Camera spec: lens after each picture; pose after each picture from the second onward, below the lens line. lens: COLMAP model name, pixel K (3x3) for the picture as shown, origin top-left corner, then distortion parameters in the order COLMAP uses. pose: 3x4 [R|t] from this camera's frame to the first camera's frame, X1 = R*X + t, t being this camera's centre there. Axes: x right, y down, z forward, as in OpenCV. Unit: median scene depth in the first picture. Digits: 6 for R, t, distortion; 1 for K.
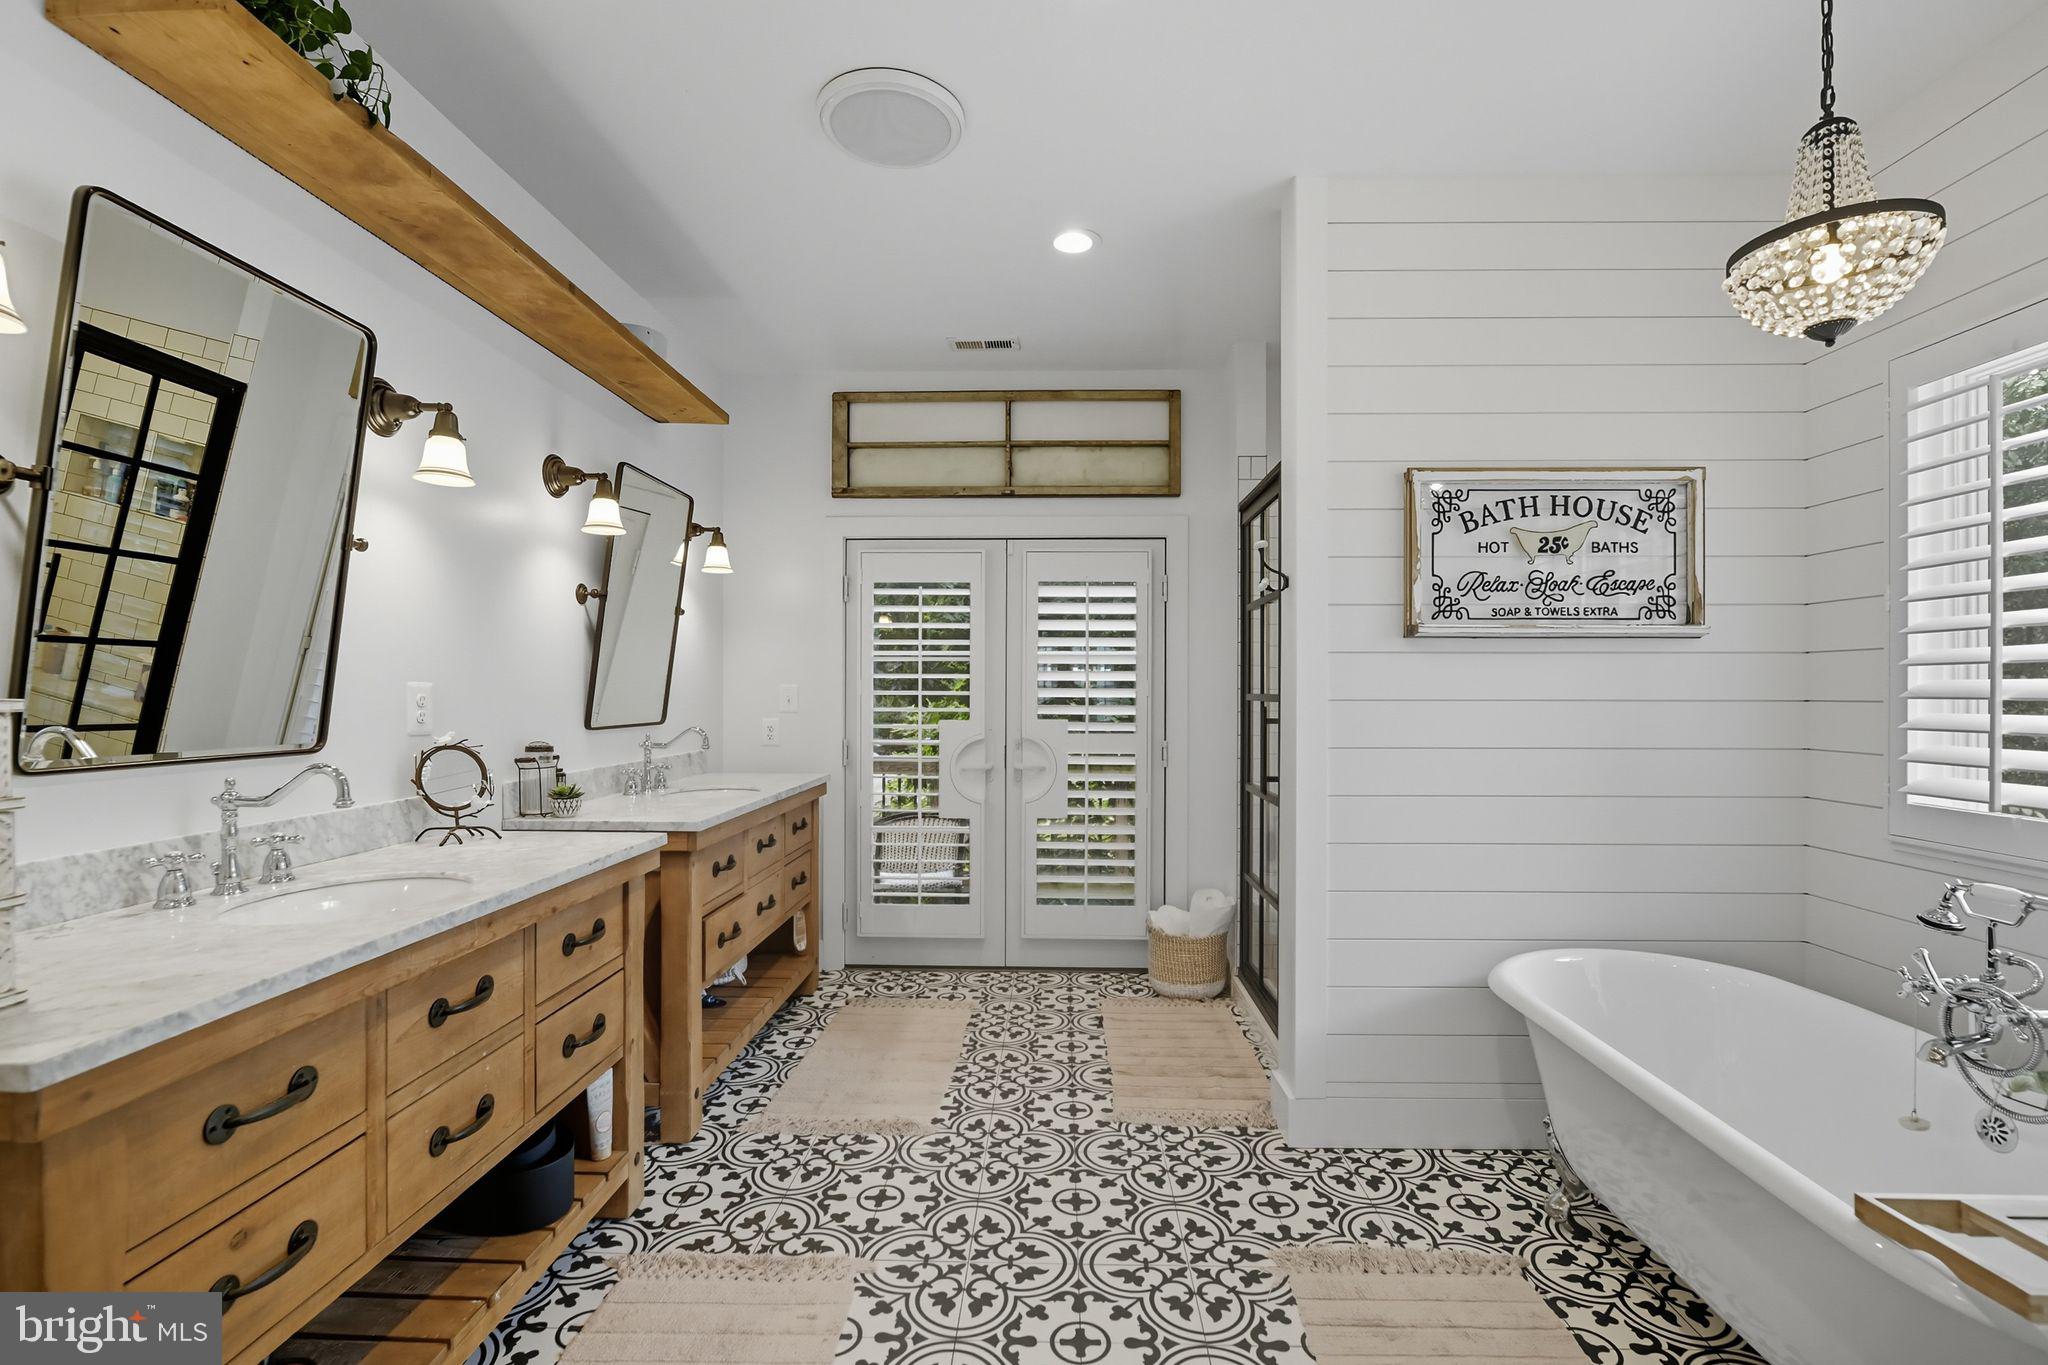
lens RADIAL K [[911.6, 0, 1027.7], [0, 911.6, 689.6], [0, 0, 1]] dist [-0.004549, -0.002505]
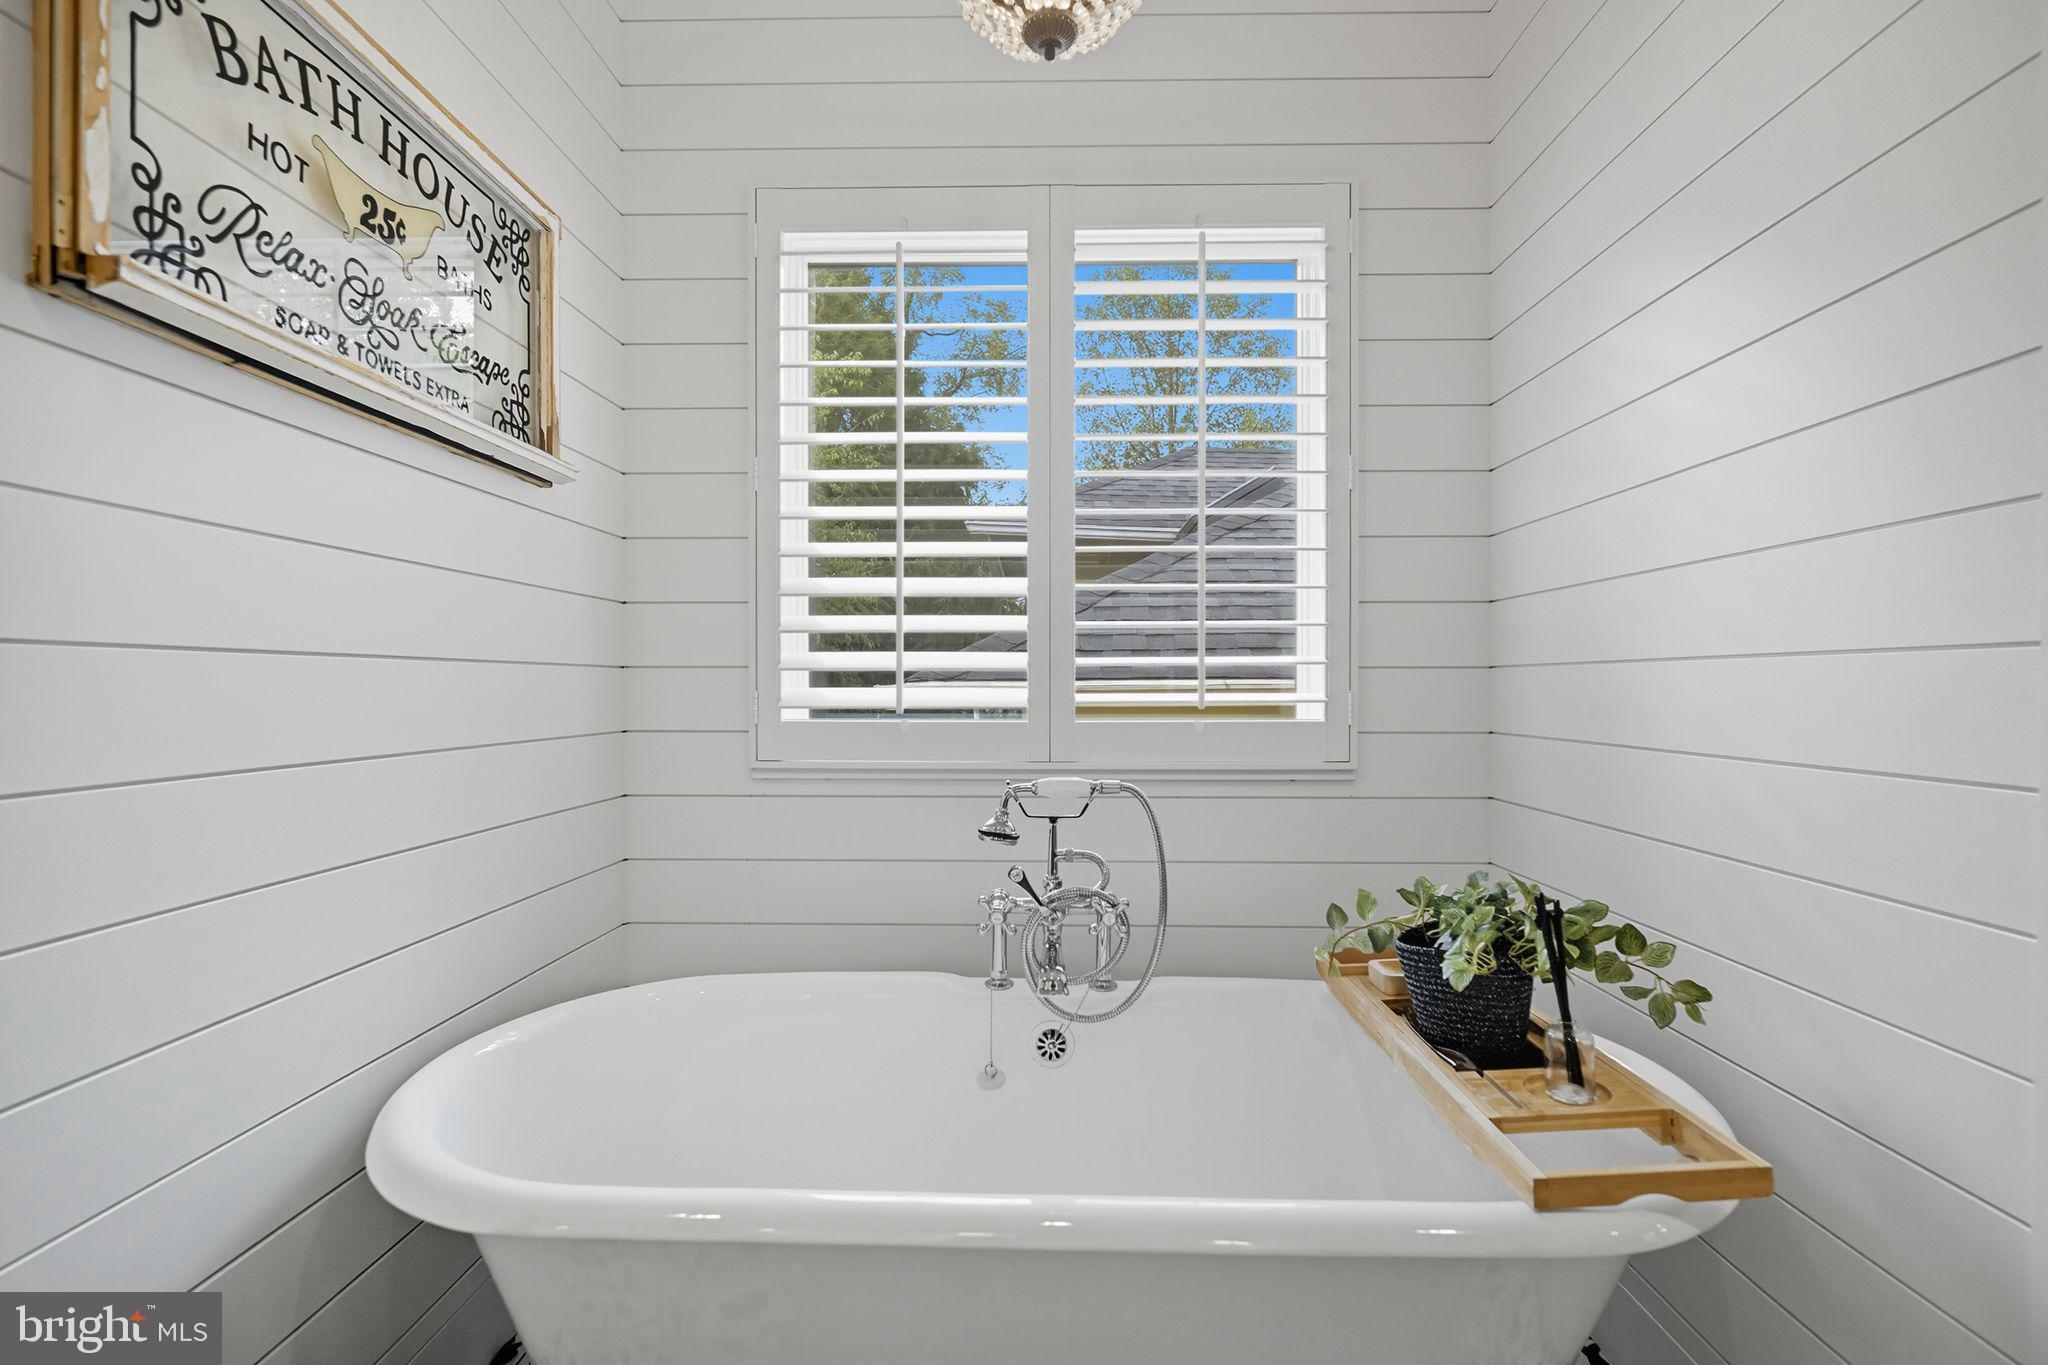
lens RADIAL K [[911.6, 0, 1028.5], [0, 911.6, 696.7], [0, 0, 1]] dist [-0.004549, -0.002505]
pose [[-0.013513, -0.011695, 0.999840, 0.099960], [-0.002107, 0.999930, 0.011668, 0.080827], [-0.999906, -0.001949, -0.013537, 0.673589]]
